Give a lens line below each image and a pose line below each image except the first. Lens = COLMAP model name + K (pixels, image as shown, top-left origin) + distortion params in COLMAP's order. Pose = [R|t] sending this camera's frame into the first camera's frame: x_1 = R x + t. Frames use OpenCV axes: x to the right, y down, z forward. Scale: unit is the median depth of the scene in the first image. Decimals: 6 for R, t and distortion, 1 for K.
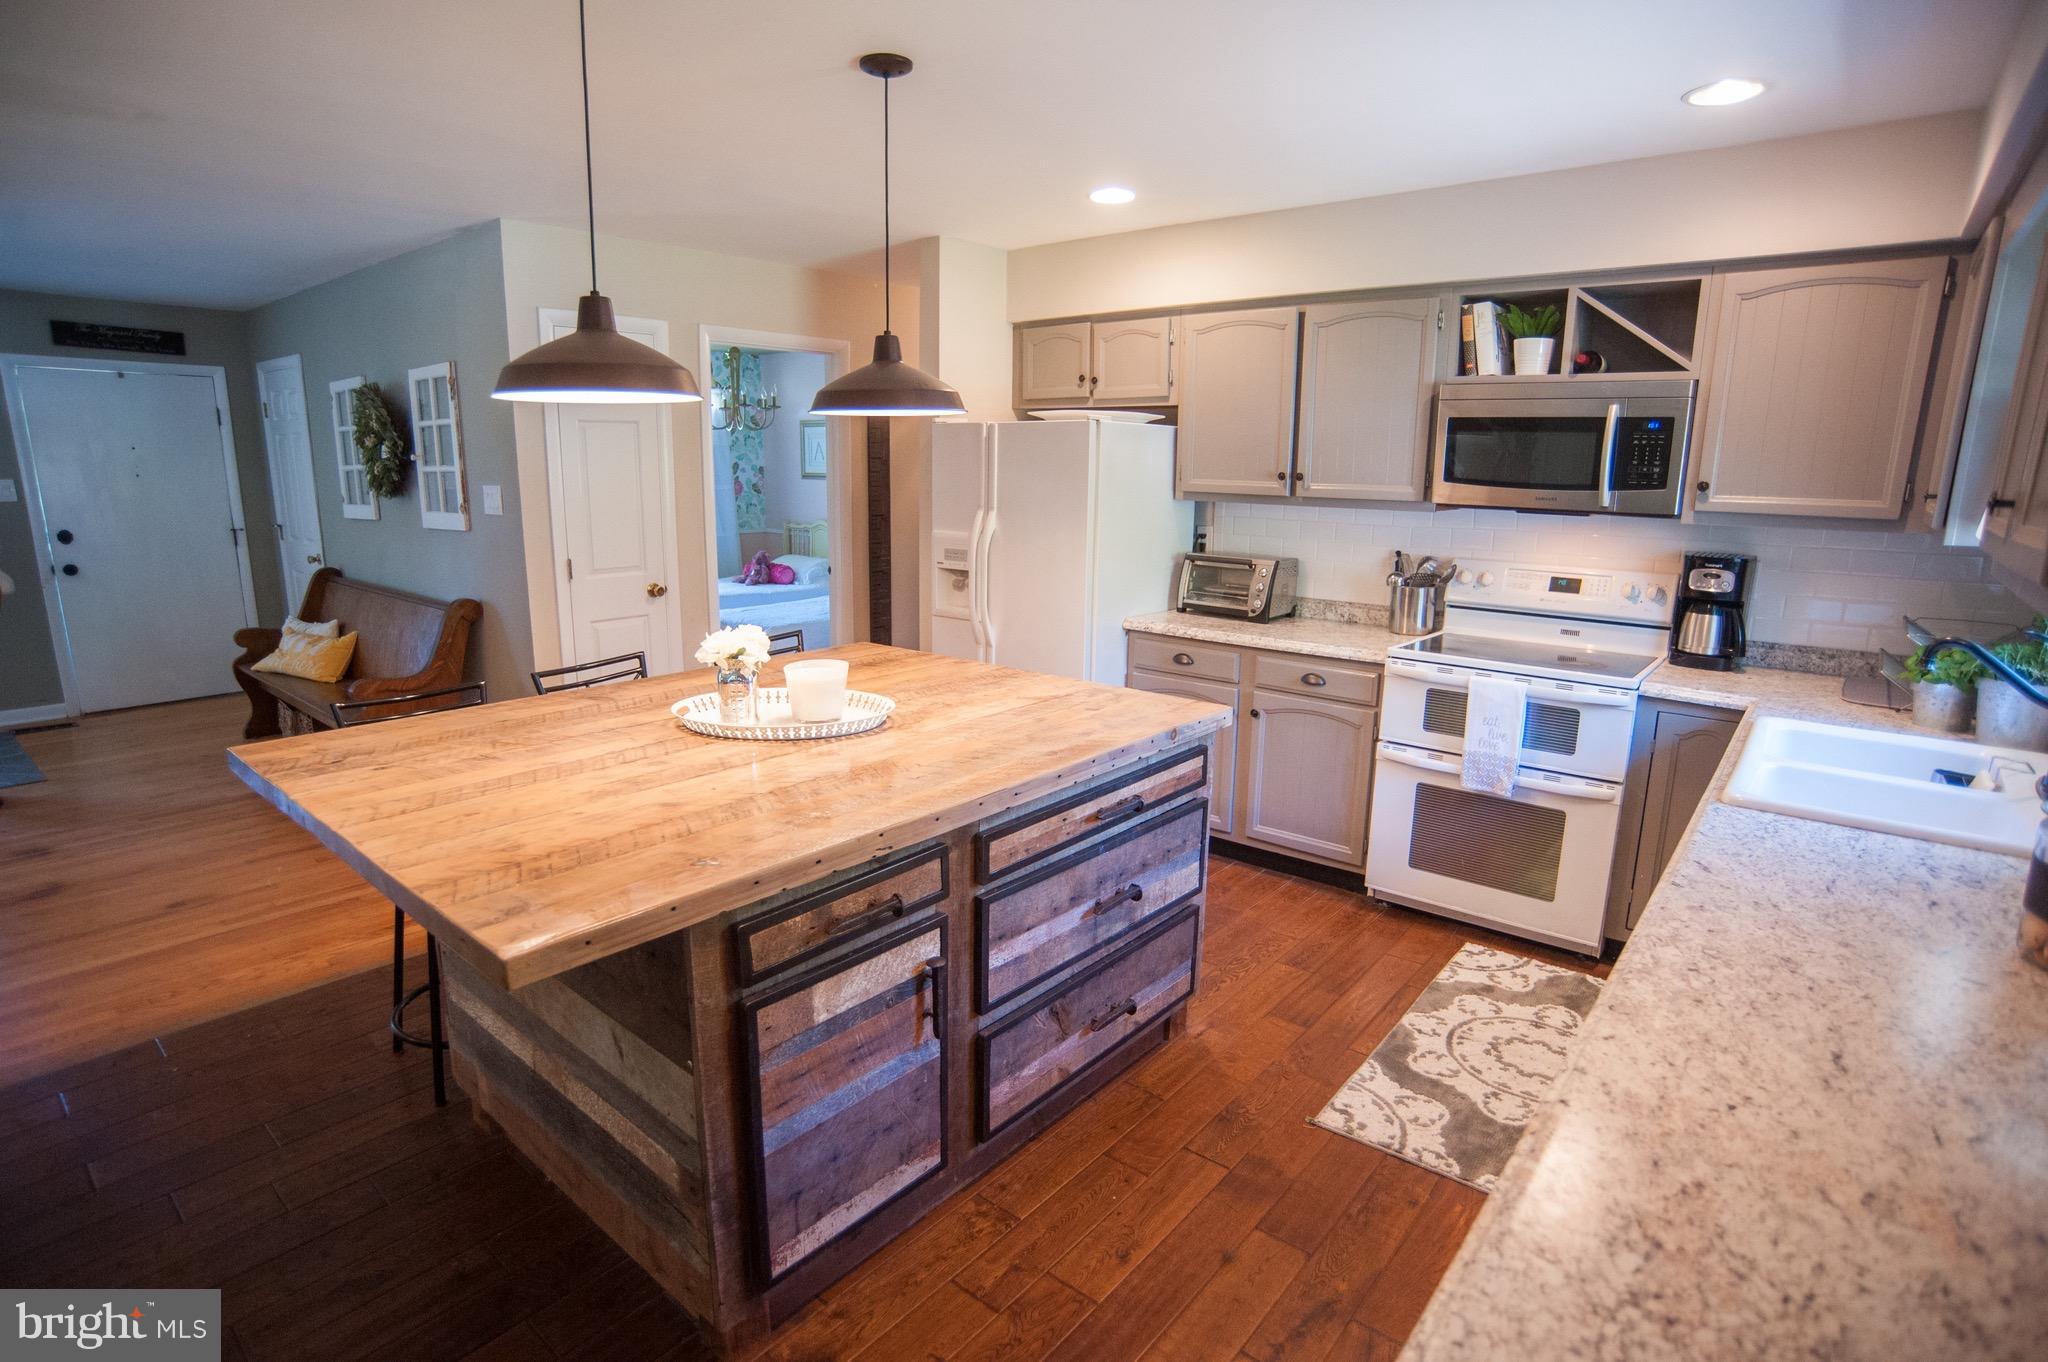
lens RADIAL K [[1038.9, 0, 1012.4], [0, 1038.9, 686.9], [0, 0, 1]] dist [-0.108109, 0.053226]
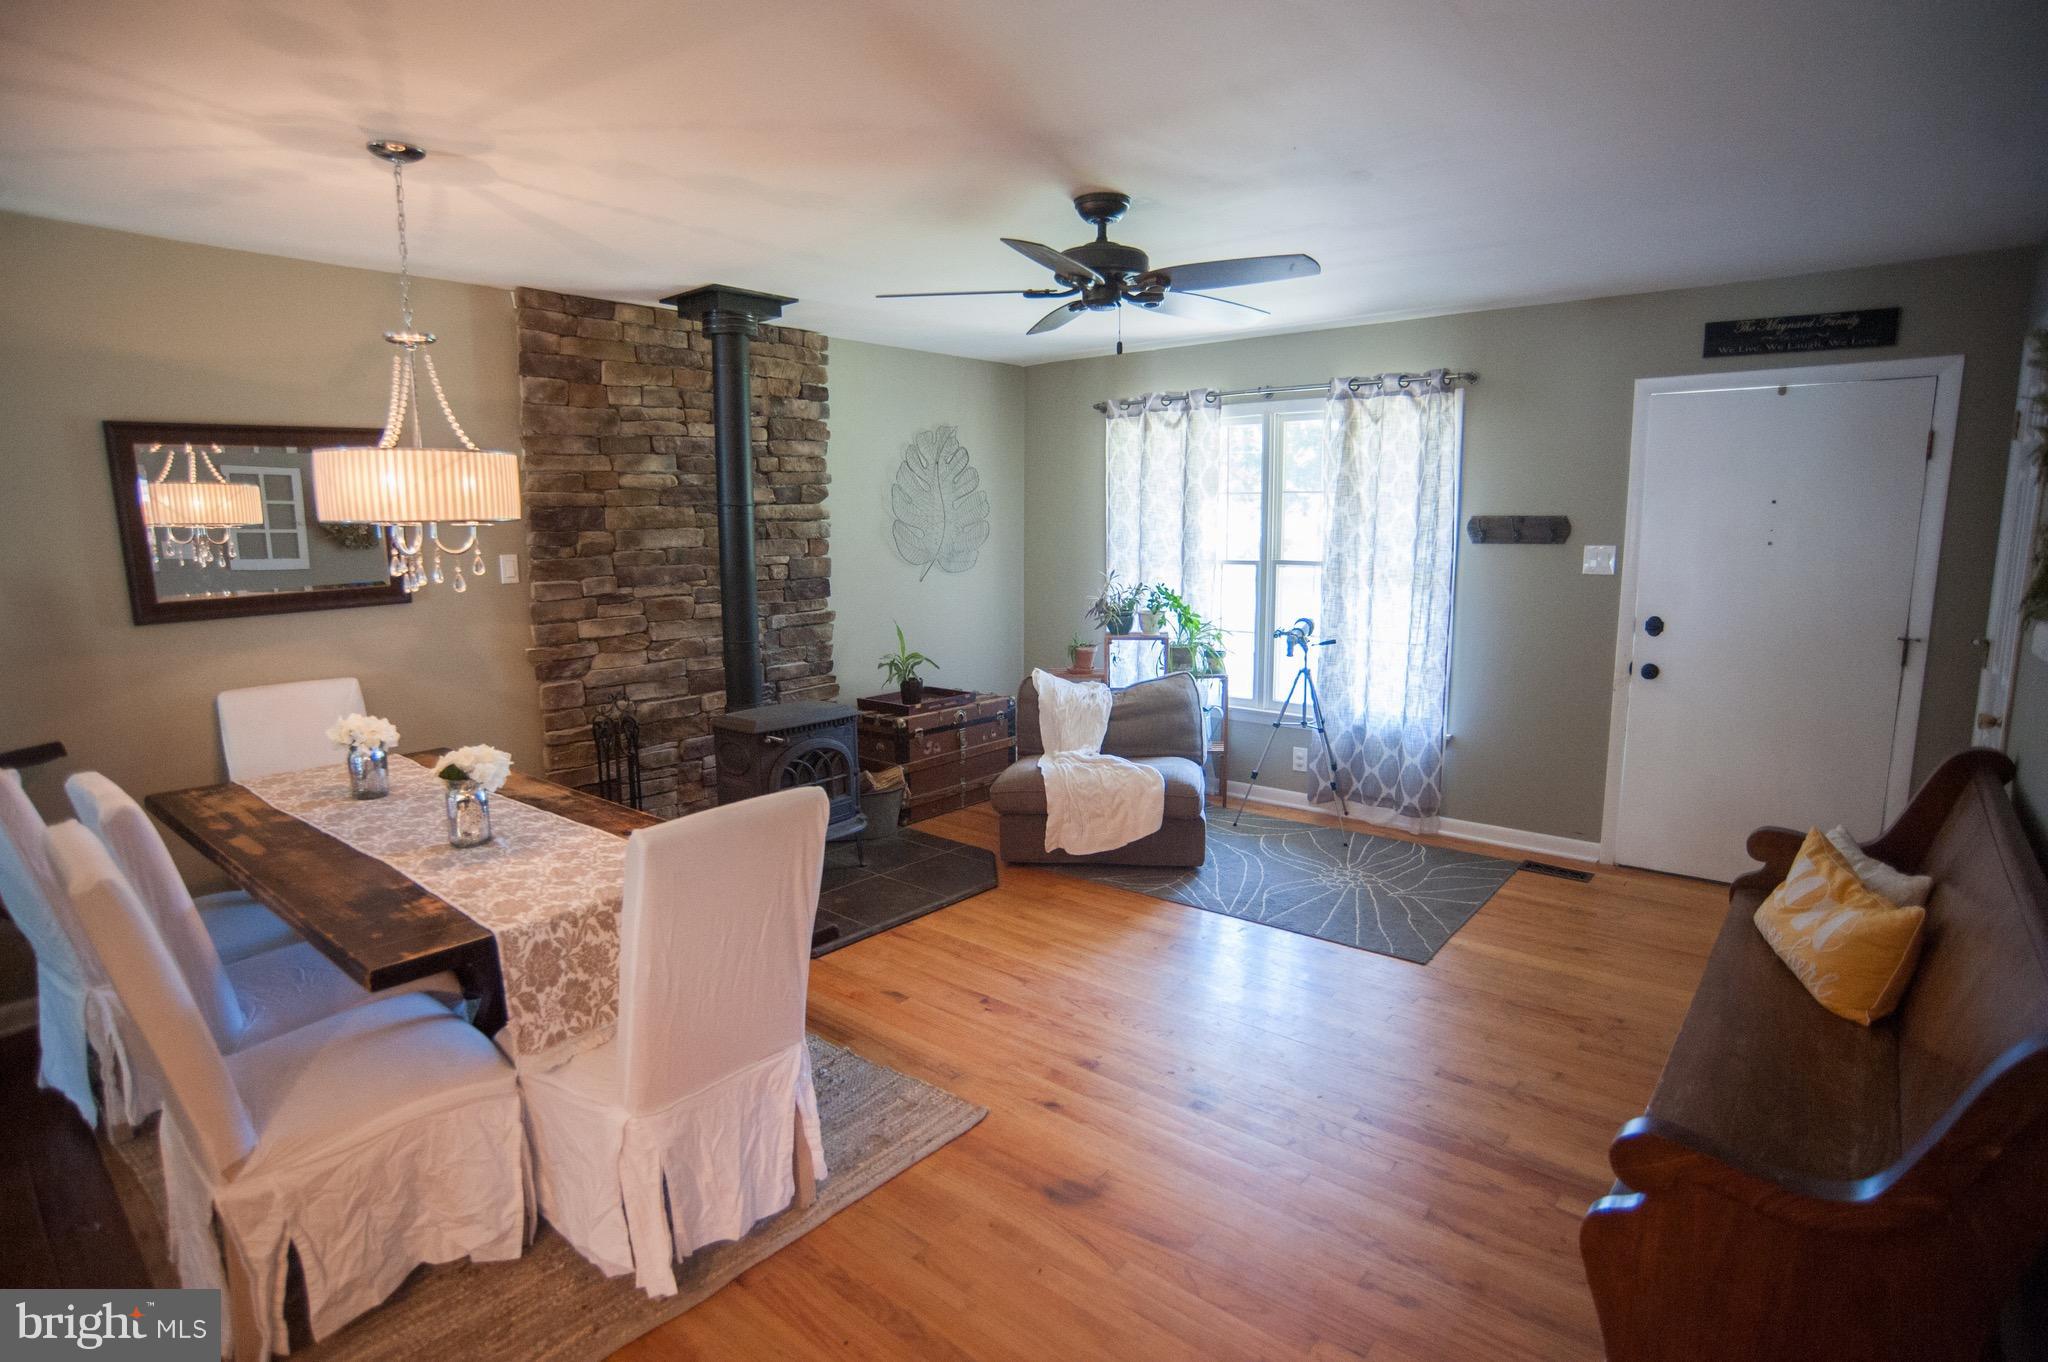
lens RADIAL K [[1038.9, 0, 1012.4], [0, 1038.9, 686.9], [0, 0, 1]] dist [-0.108109, 0.053226]
pose [[-0.012898, 0.147880, -0.988921, -0.396610], [-0.204967, 0.967611, 0.147366, -0.209821], [0.978684, 0.204597, 0.017831, 0.928237]]
